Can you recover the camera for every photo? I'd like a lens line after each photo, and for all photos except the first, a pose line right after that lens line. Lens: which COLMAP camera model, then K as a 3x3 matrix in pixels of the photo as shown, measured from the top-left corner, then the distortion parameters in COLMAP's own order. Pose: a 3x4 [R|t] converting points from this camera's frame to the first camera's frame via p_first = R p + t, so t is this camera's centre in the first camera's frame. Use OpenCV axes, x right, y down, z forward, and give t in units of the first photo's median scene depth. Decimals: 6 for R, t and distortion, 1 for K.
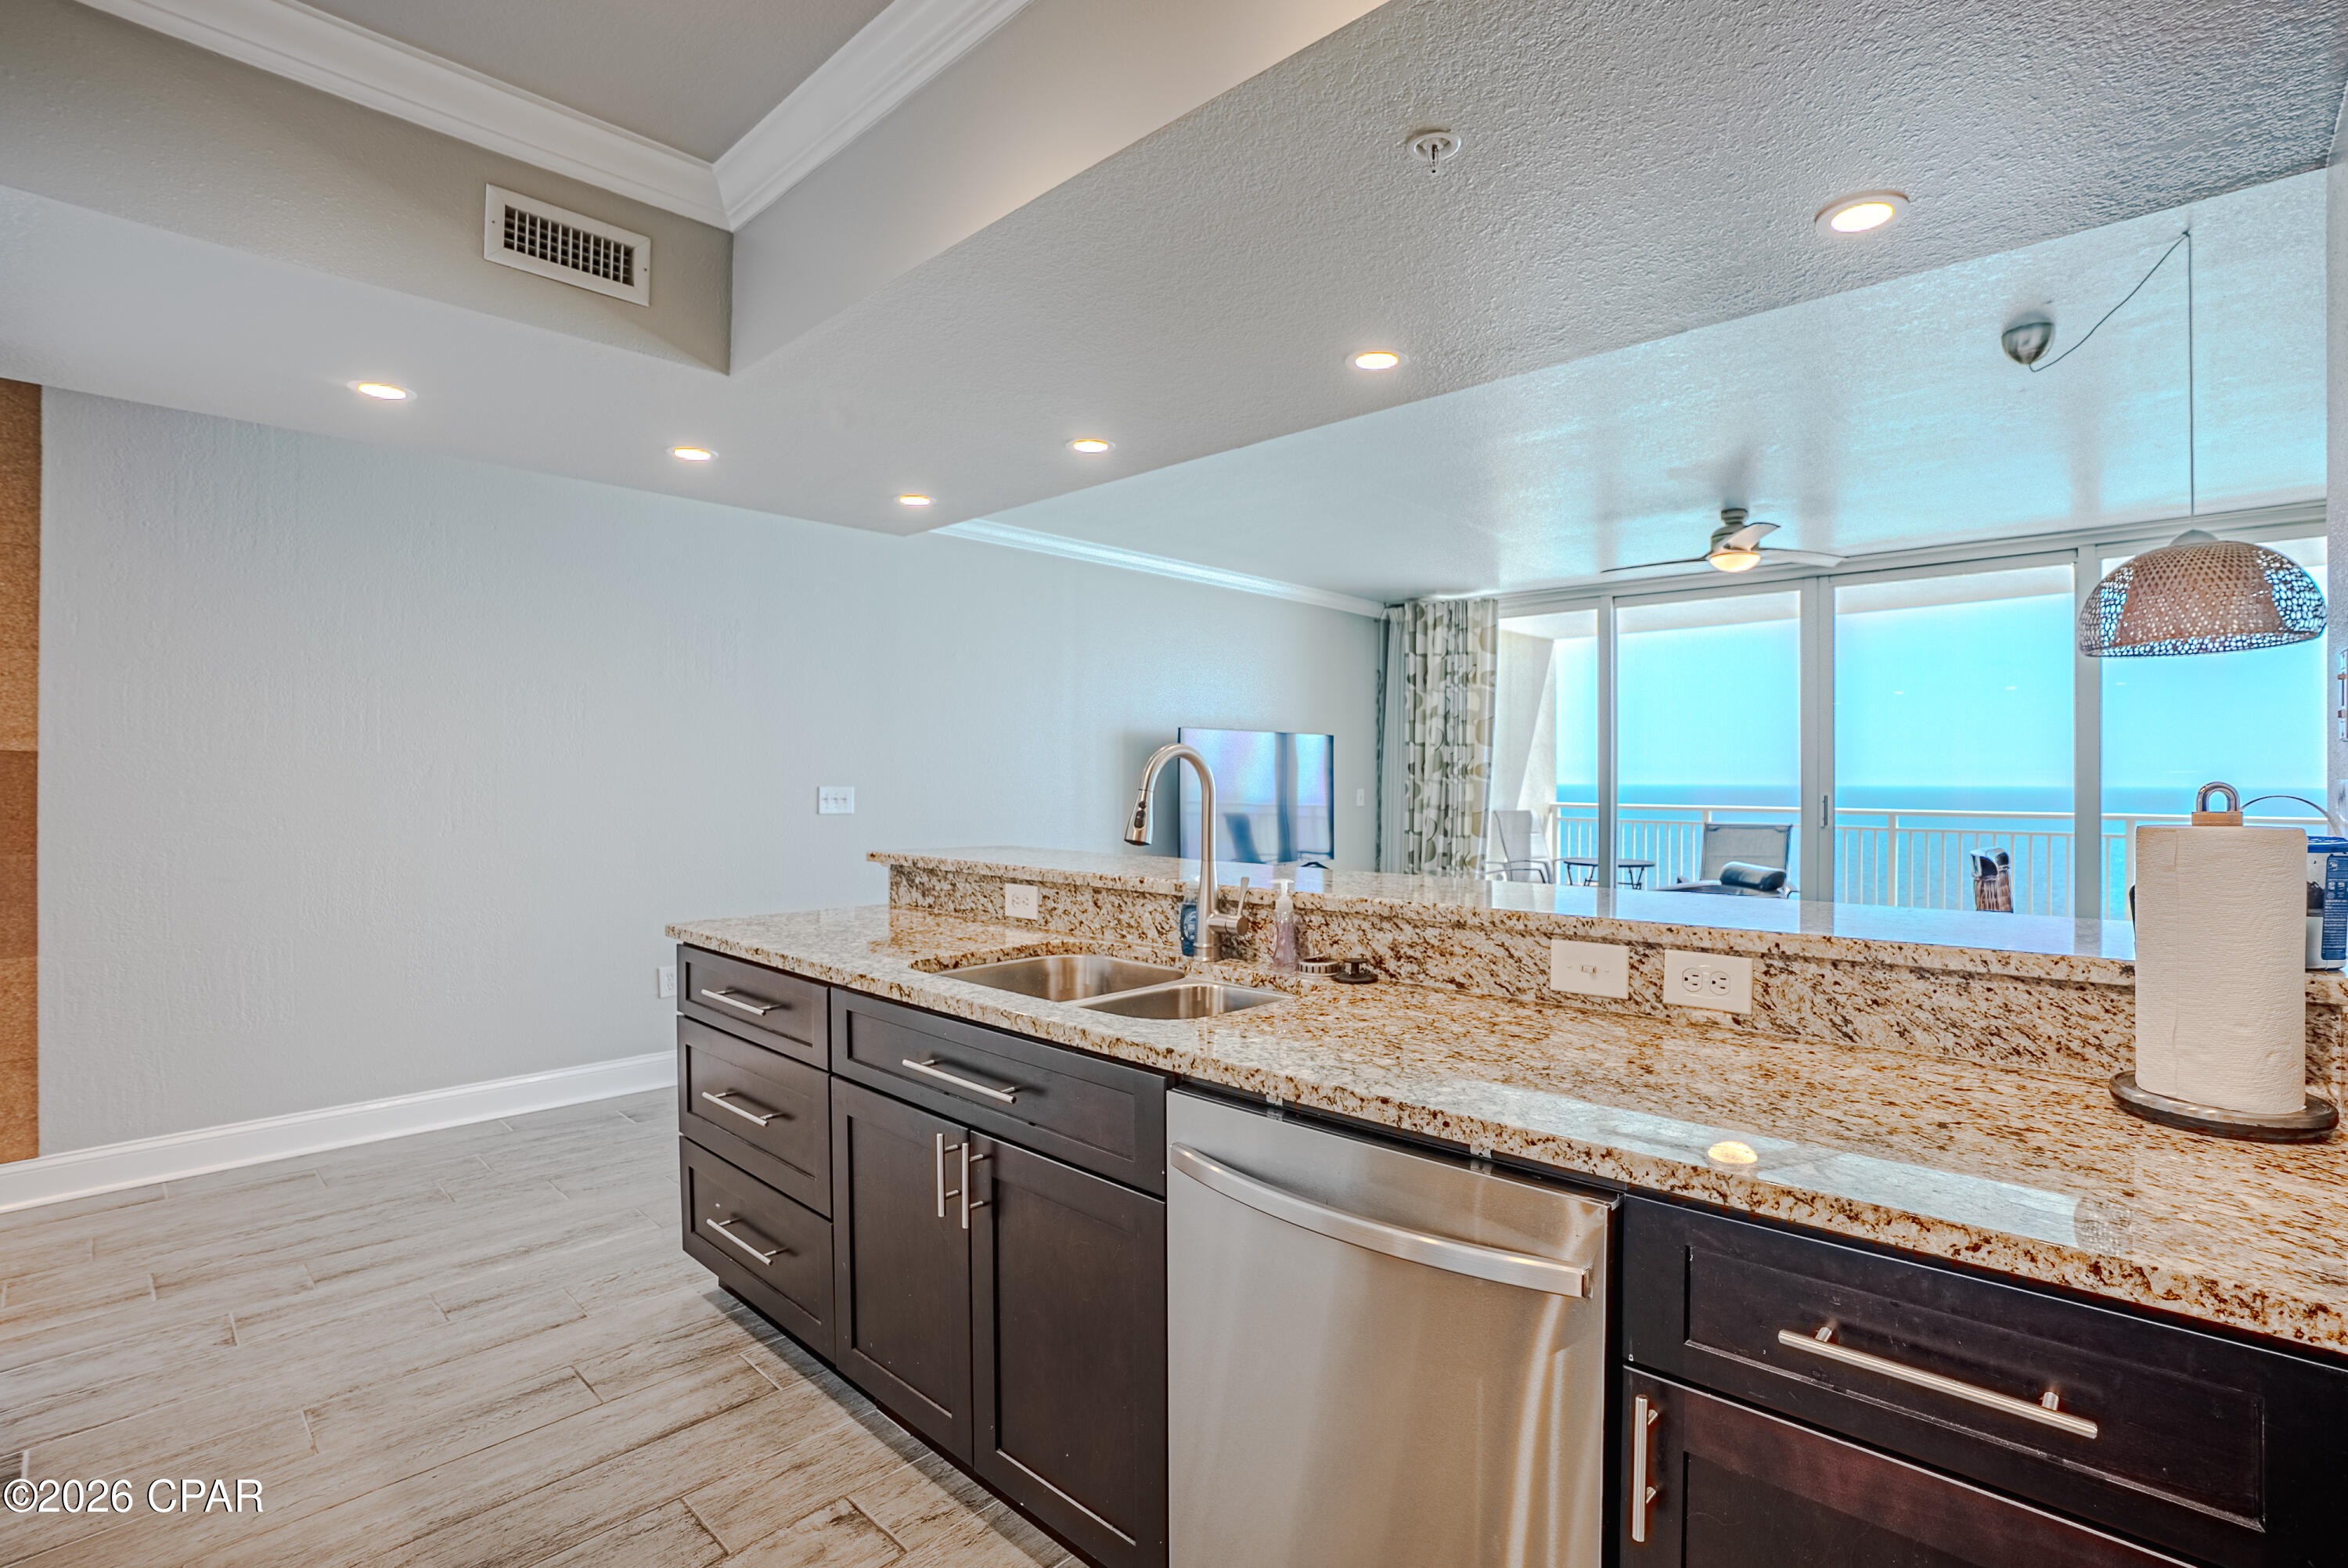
lens RADIAL K [[1075.8, 0, 1189.2], [0, 1075.8, 784.3], [0, 0, 1]] dist [-0.043023, 0.002005]
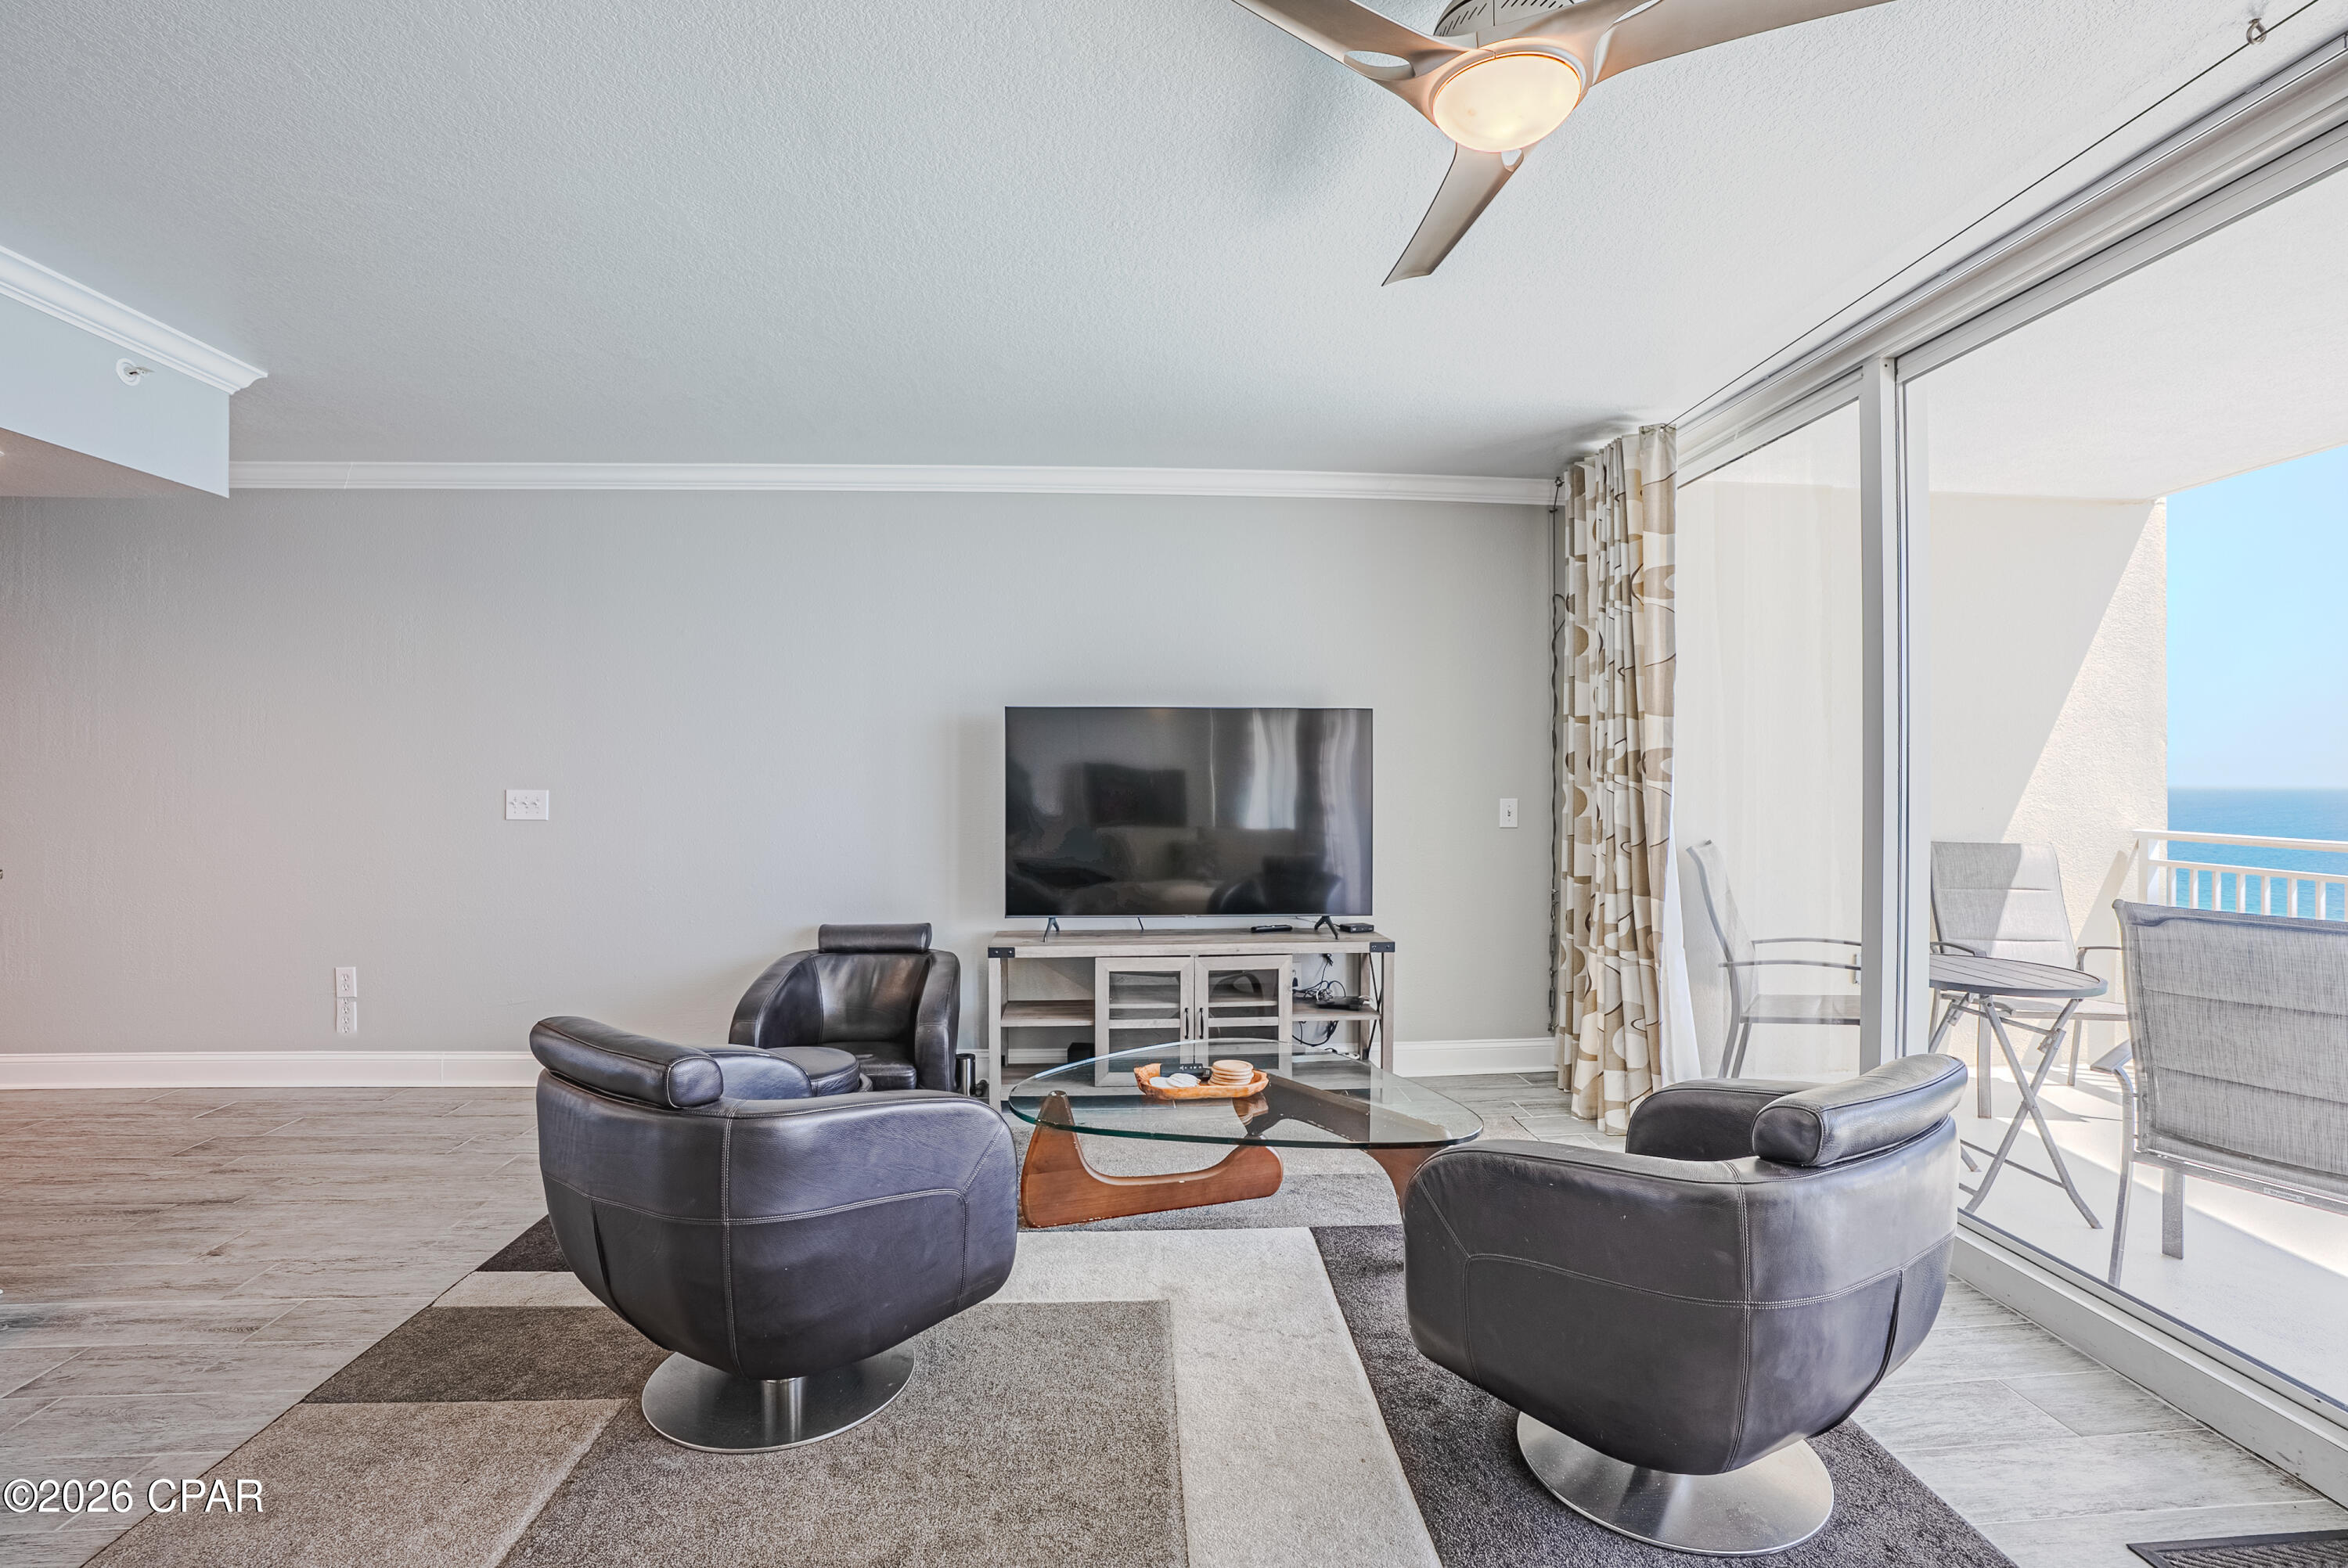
lens RADIAL K [[1075.8, 0, 1160.6], [0, 1075.8, 781.3], [0, 0, 1]] dist [-0.043023, 0.002005]
pose [[0.743066, 0.000481, -0.669217, 0.431256], [-0.003597, 0.999988, -0.003275, -0.002405], [0.669208, 0.004841, 0.743059, 0.458000]]
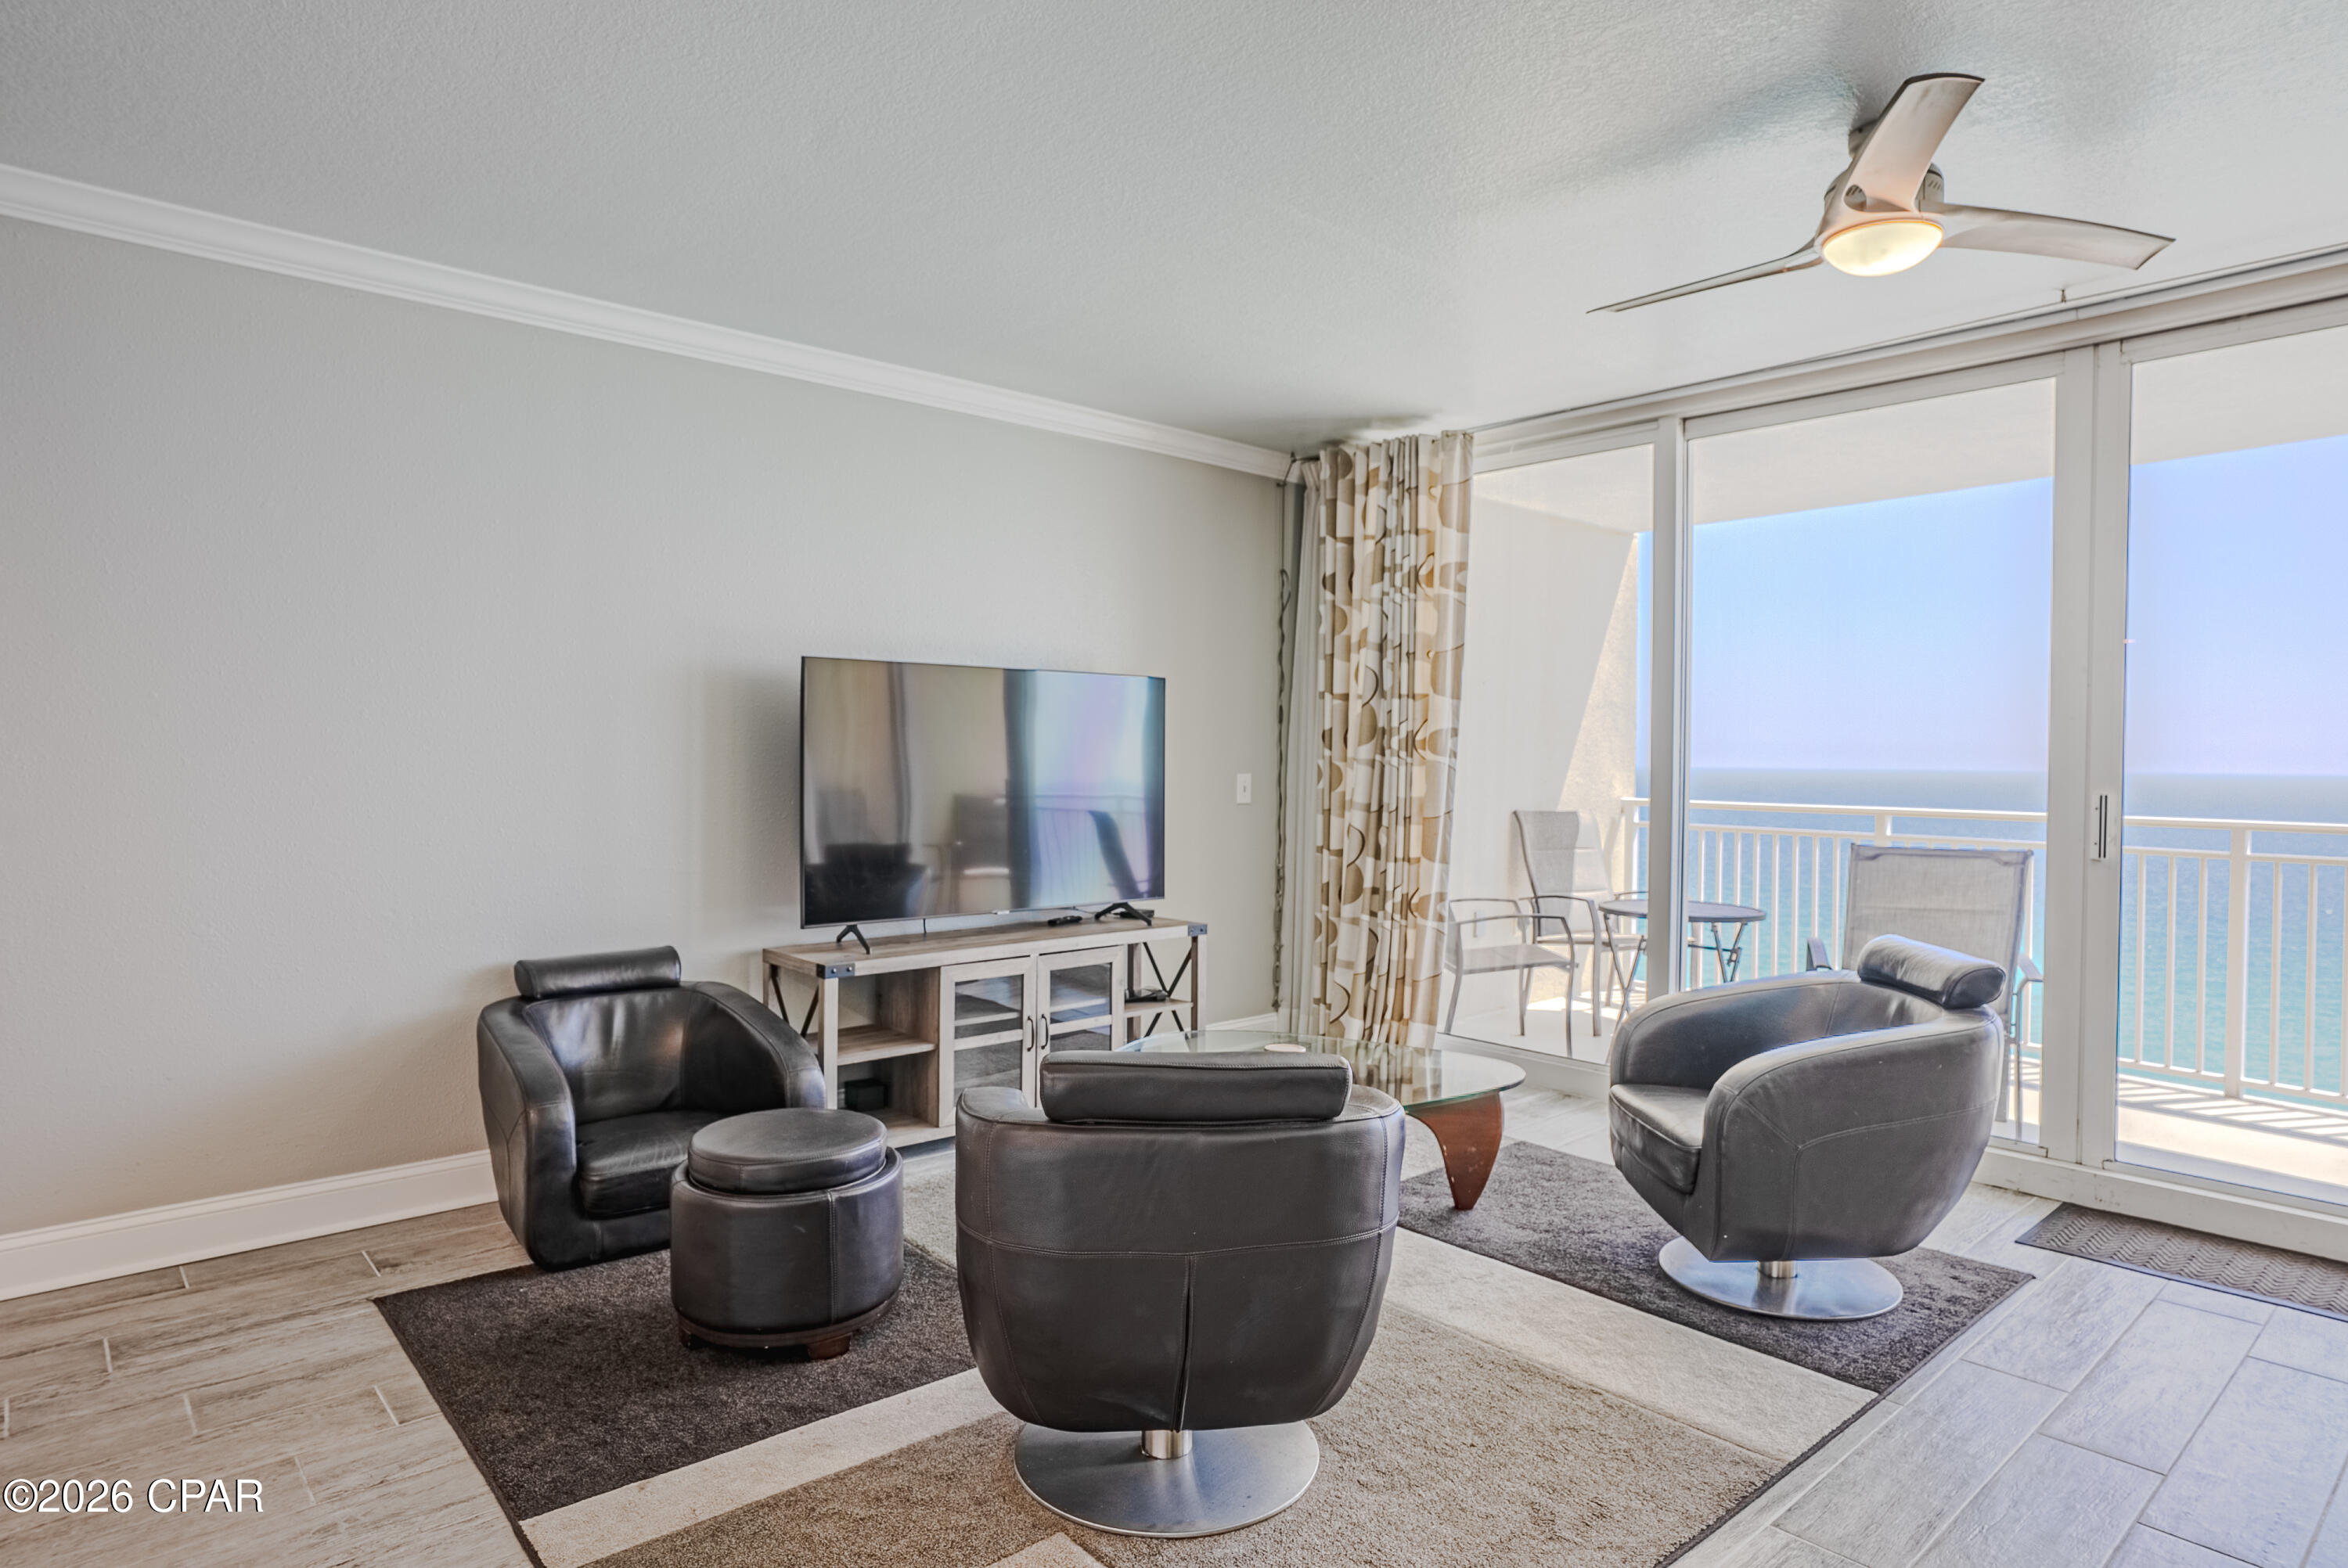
lens RADIAL K [[1351.1, 0, 1157.9], [0, 1351.1, 770.4], [0, 0, 1]] dist [0.011914, -0.000758]
pose [[0.997567, 0.007287, -0.069326, 0.171919], [-0.007123, 0.999971, 0.002622, 0.001015], [0.069344, -0.002121, 0.997591, 0.283358]]
